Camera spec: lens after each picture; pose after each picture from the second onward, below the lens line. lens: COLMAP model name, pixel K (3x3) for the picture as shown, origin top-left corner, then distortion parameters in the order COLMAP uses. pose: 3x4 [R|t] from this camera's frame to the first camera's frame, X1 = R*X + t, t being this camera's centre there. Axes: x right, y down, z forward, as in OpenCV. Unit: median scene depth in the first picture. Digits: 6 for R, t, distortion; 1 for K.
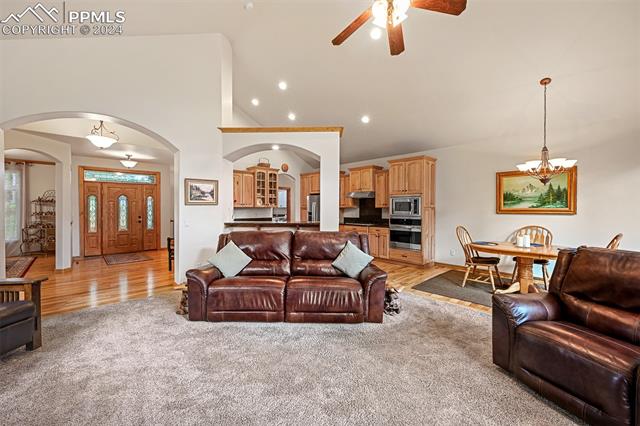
lens RADIAL K [[251.9, 0, 319.6], [0, 251.9, 209.5], [0, 0, 1]] dist [-0.000789, -0.000234]
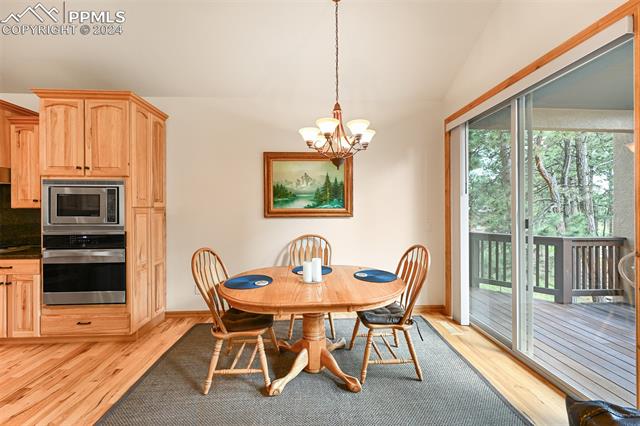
lens RADIAL K [[251.9, 0, 319.6], [0, 251.9, 209.5], [0, 0, 1]] dist [-0.000789, -0.000234]
pose [[0.652705, -0.002904, 0.757606, 0.327006], [0.008242, 0.999961, -0.003268, -0.000585], [-0.757567, 0.008377, 0.652704, 0.501570]]
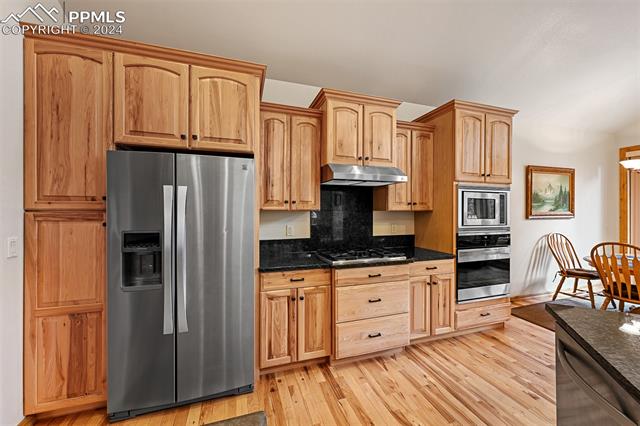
lens RADIAL K [[251.9, 0, 319.6], [0, 251.9, 209.5], [0, 0, 1]] dist [-0.000789, -0.000234]
pose [[0.435027, 0.001736, 0.900416, -0.264507], [0.001777, 0.999995, -0.002786, -0.011851], [-0.900415, 0.002812, 0.435022, 1.274474]]
